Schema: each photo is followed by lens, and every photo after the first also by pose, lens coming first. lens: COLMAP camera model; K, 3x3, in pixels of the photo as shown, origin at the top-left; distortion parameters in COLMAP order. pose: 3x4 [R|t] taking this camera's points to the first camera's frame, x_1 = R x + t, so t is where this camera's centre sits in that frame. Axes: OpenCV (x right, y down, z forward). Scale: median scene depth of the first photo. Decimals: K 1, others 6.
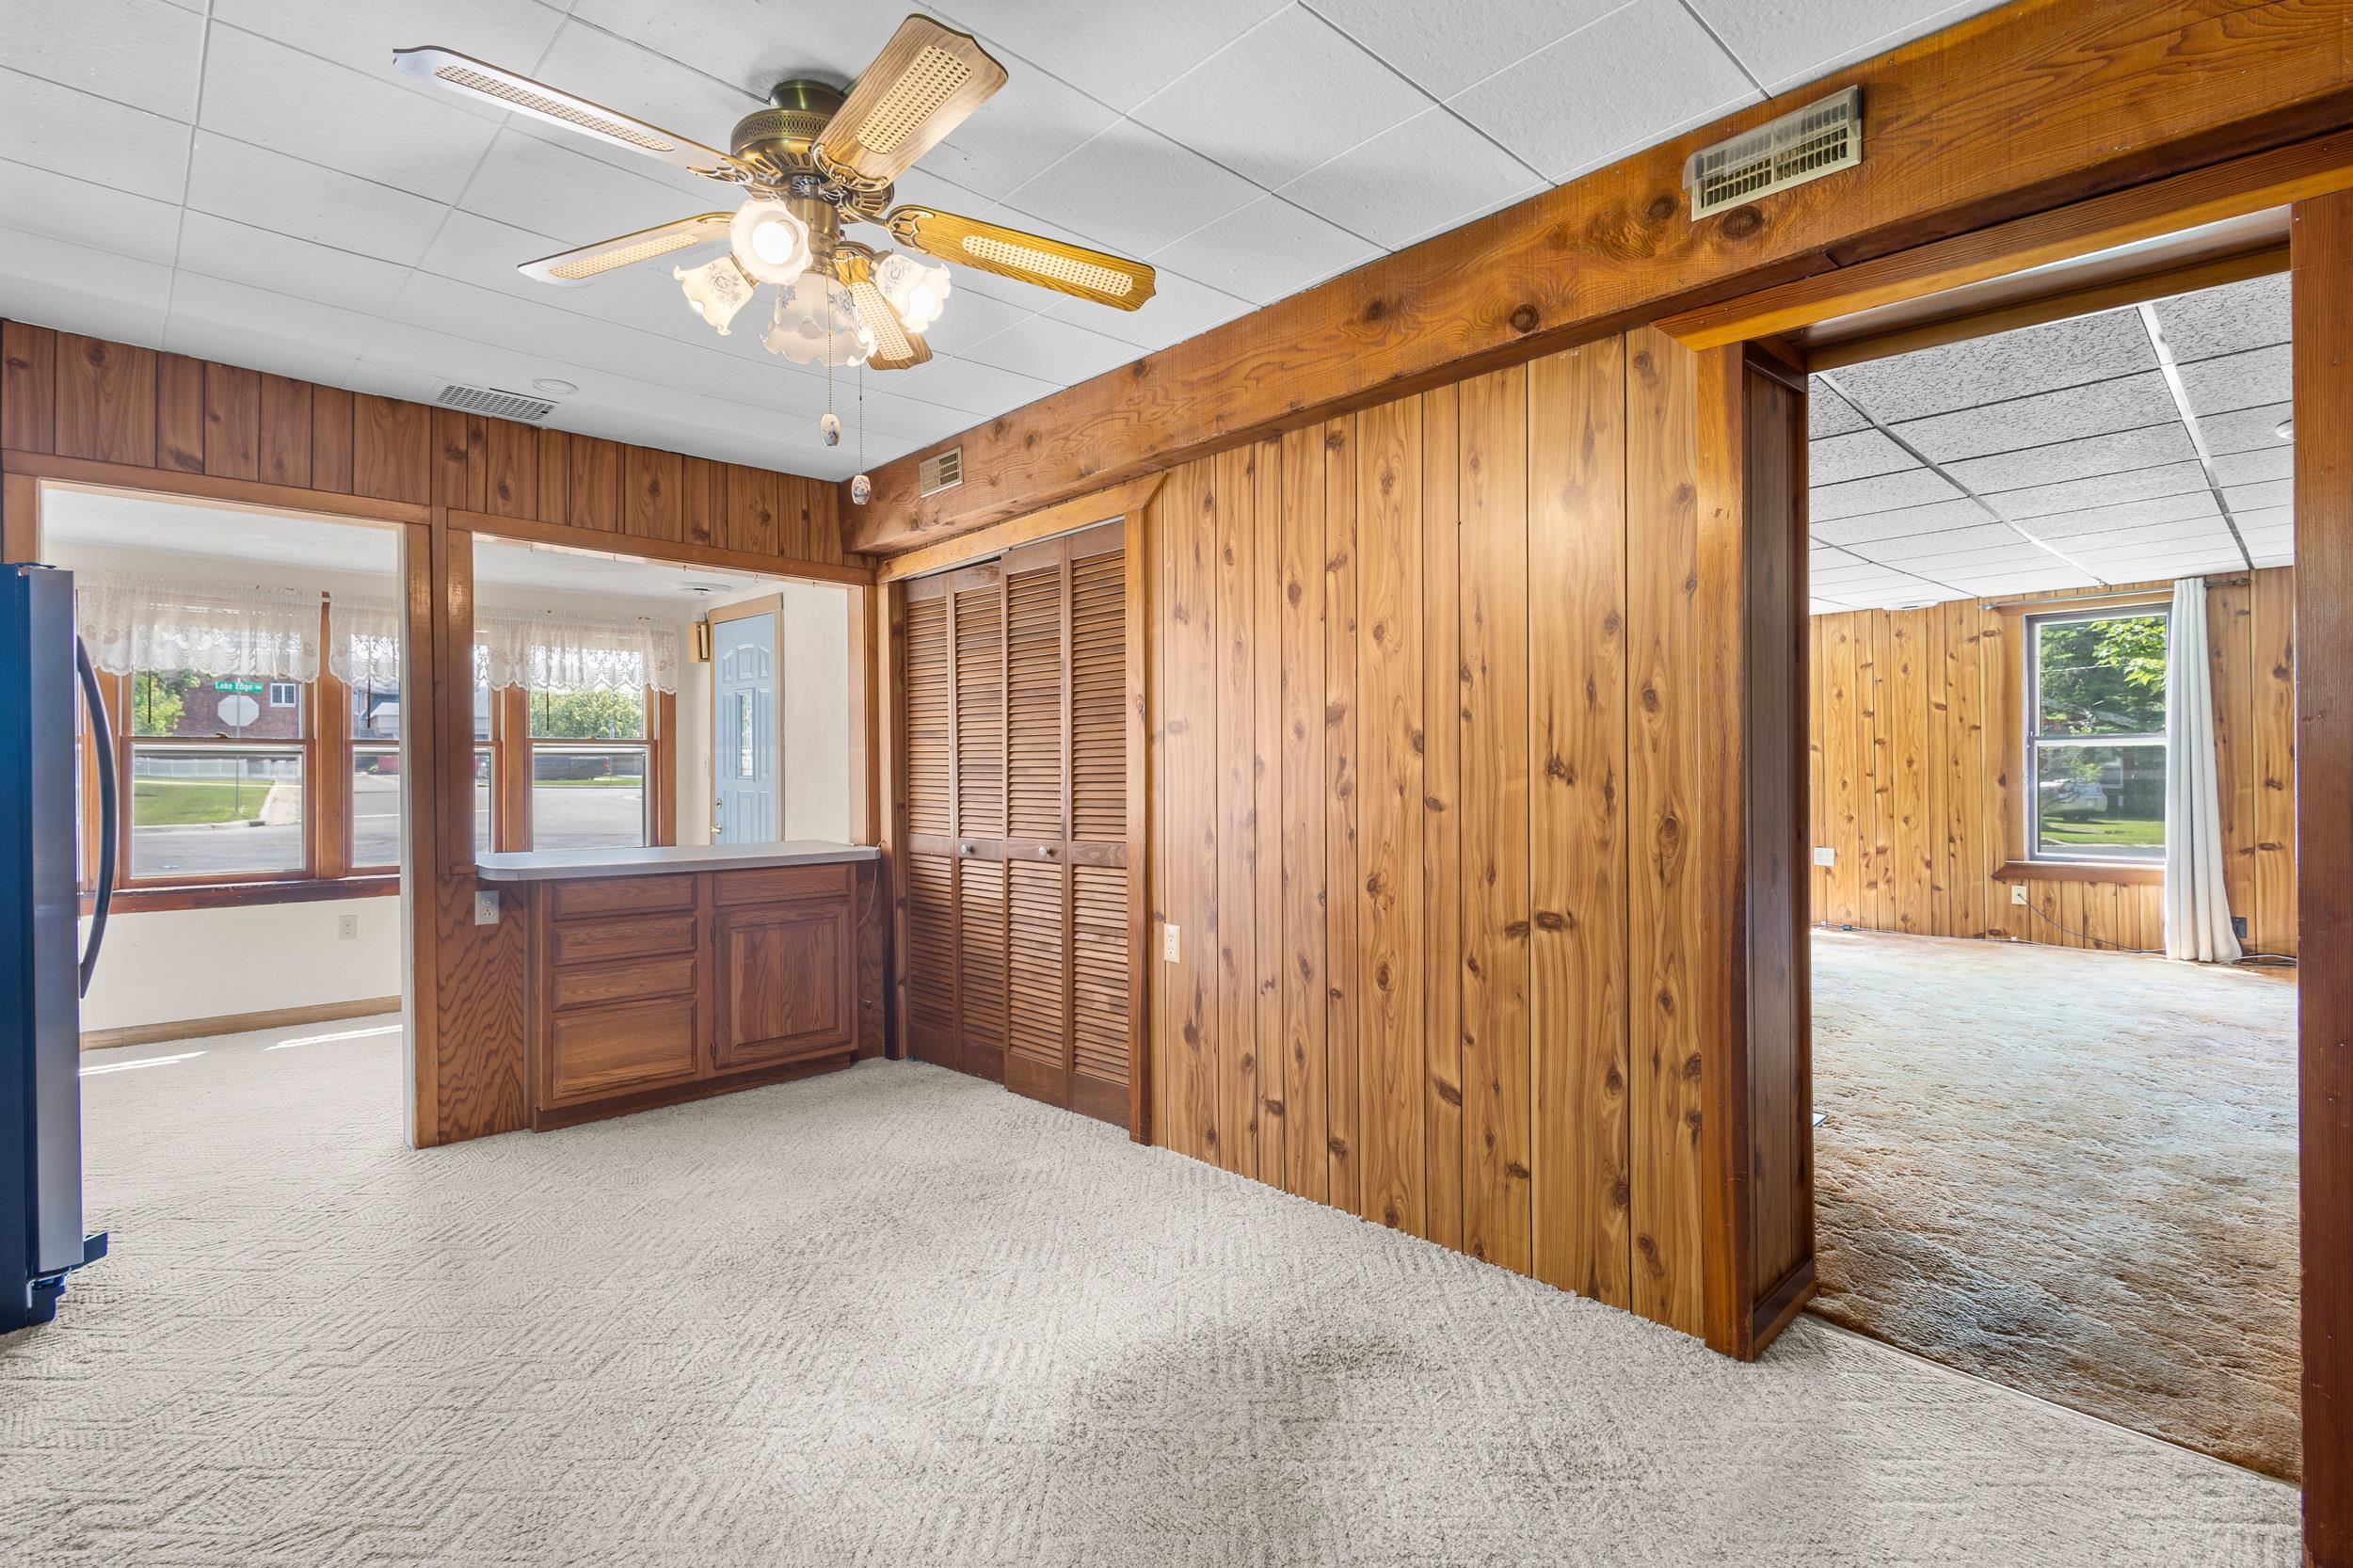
lens RADIAL K [[1087.5, 0, 1168.6], [0, 1087.5, 770.5], [0, 0, 1]] dist [0.009786, -0.003464]
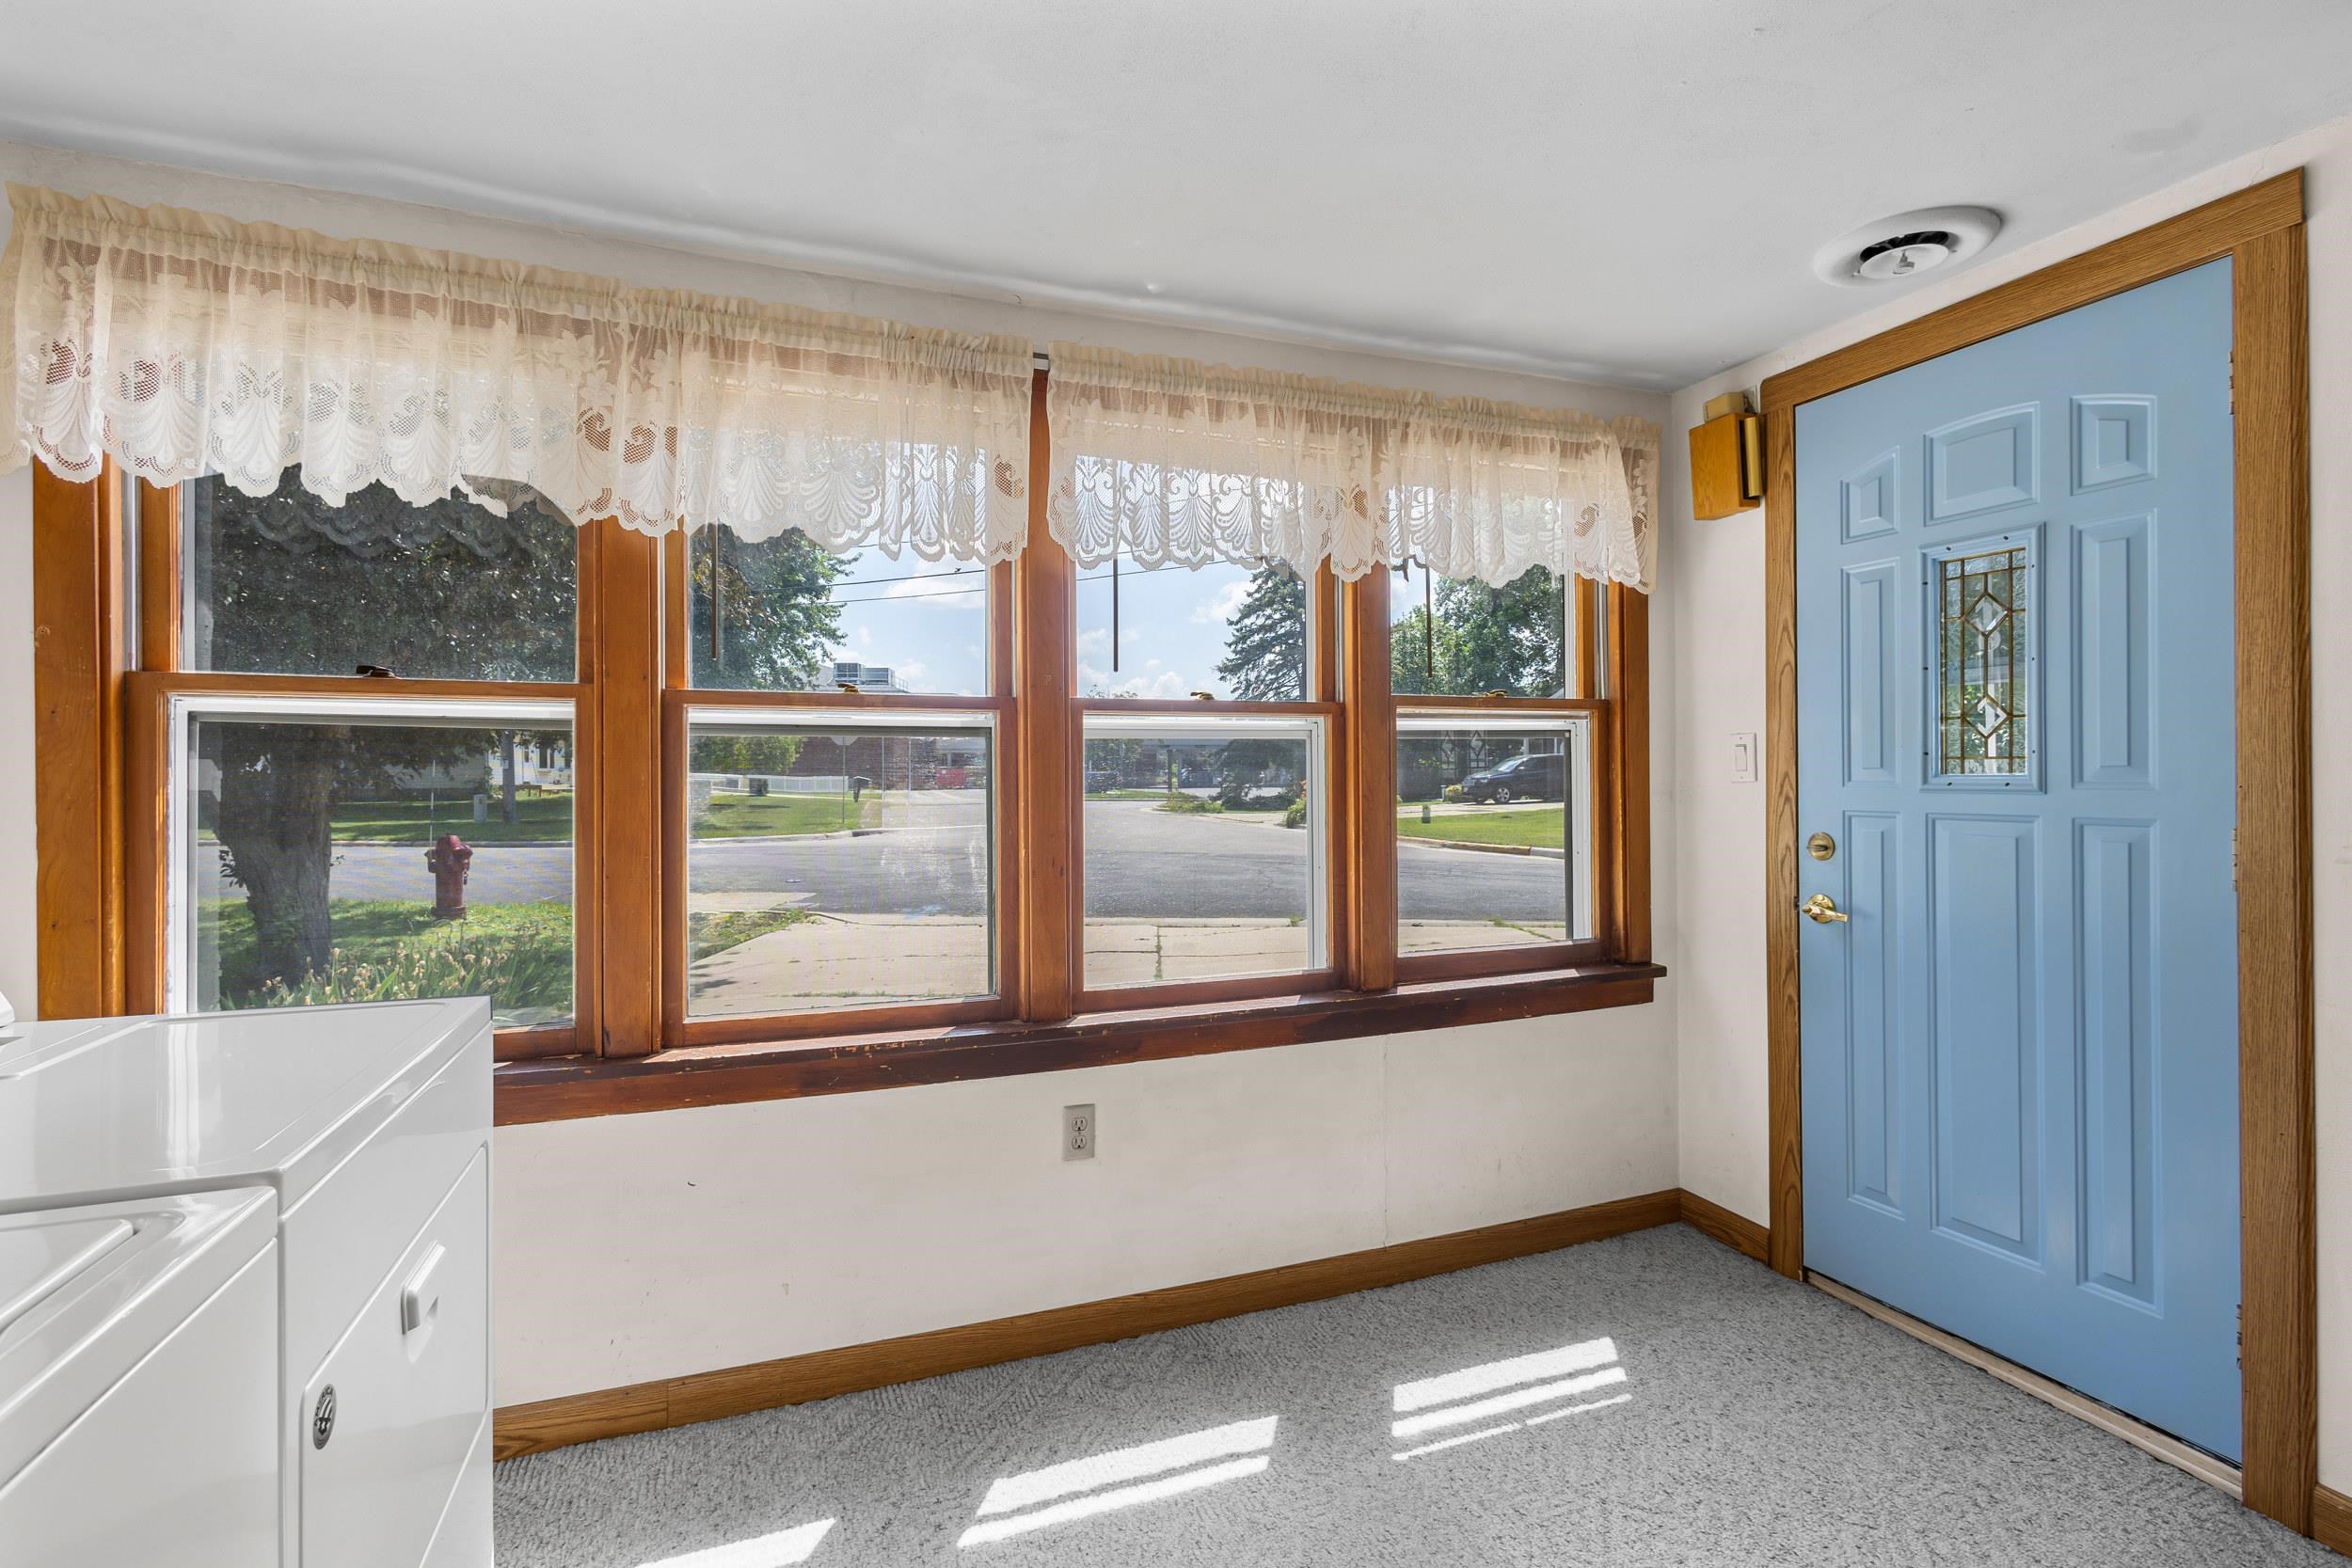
lens RADIAL K [[1087.0, 0, 1185.4], [0, 1087.0, 773.1], [0, 0, 1]] dist [0.009786, -0.003464]
pose [[0.921602, -0.009114, -0.388028, -0.356952], [0.005676, 0.999934, -0.010004, 0.004470], [0.388094, 0.007017, 0.921593, 0.406031]]
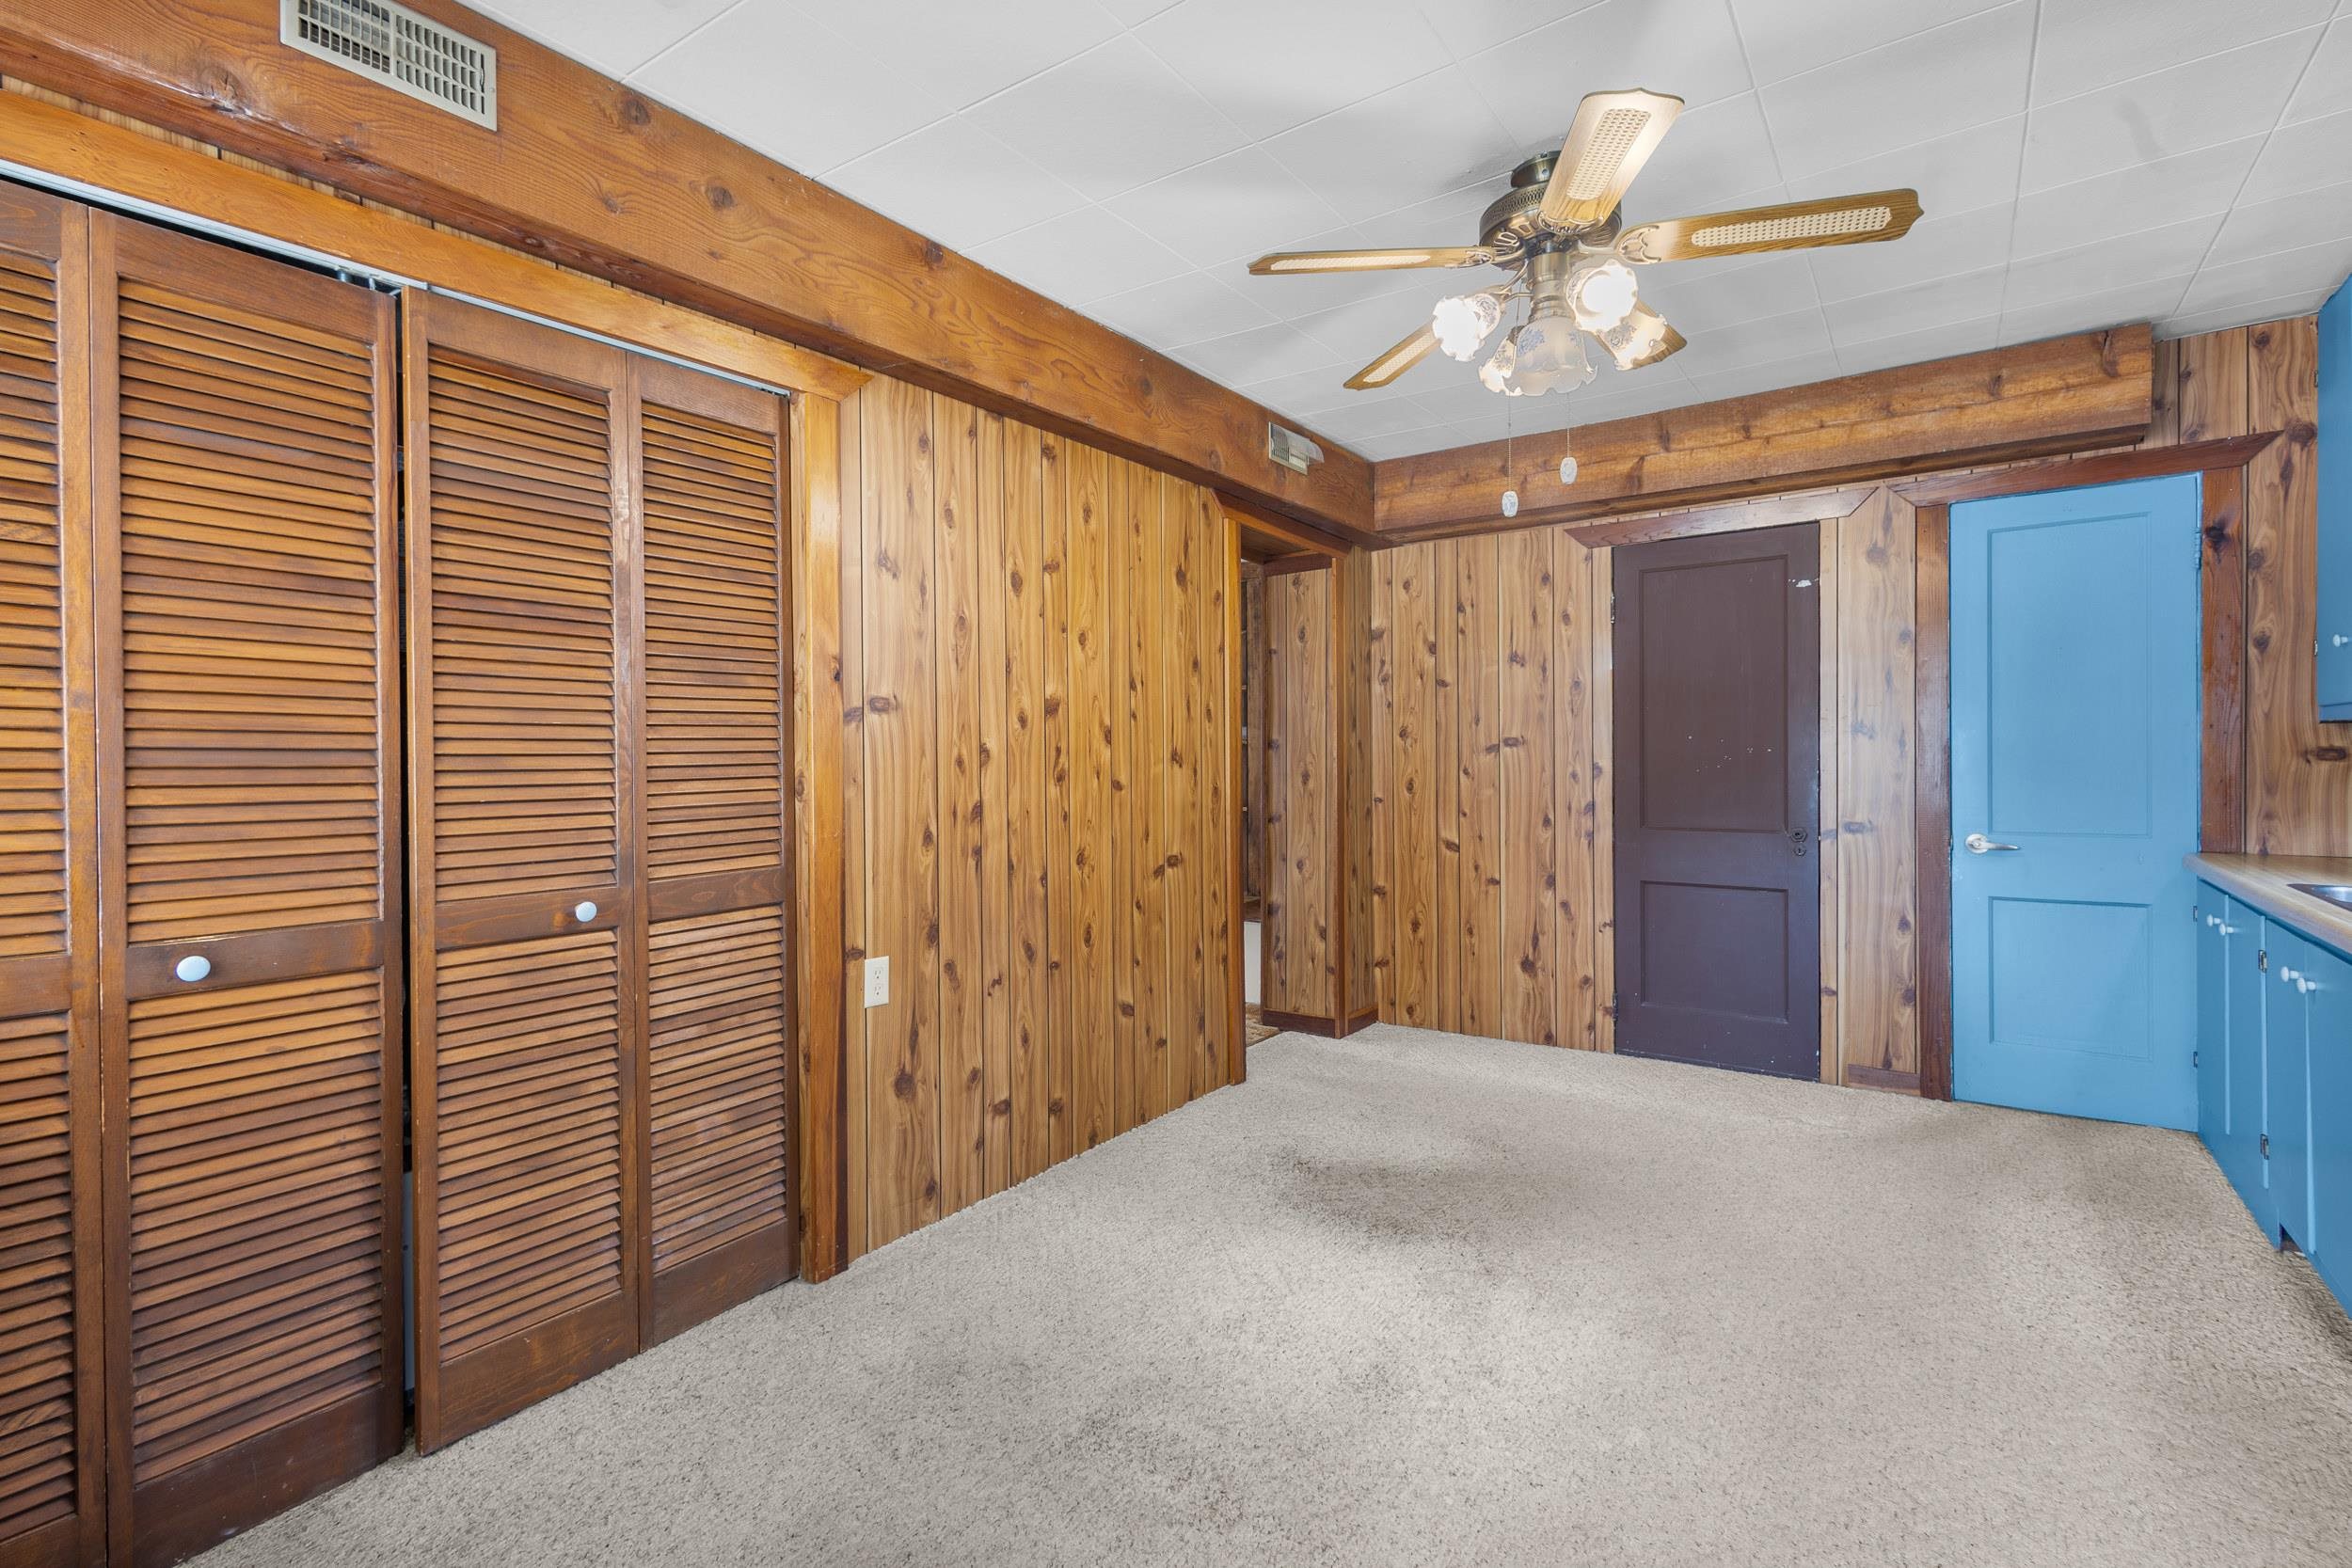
lens RADIAL K [[1087.0, 0, 1170.9], [0, 1087.0, 772.1], [0, 0, 1]] dist [0.009786, -0.003464]
pose [[-0.179363, -0.003209, 0.983778, -0.959619], [0.014808, 0.999873, 0.005961, 0.008784], [-0.983671, 0.015637, -0.179293, 1.115393]]
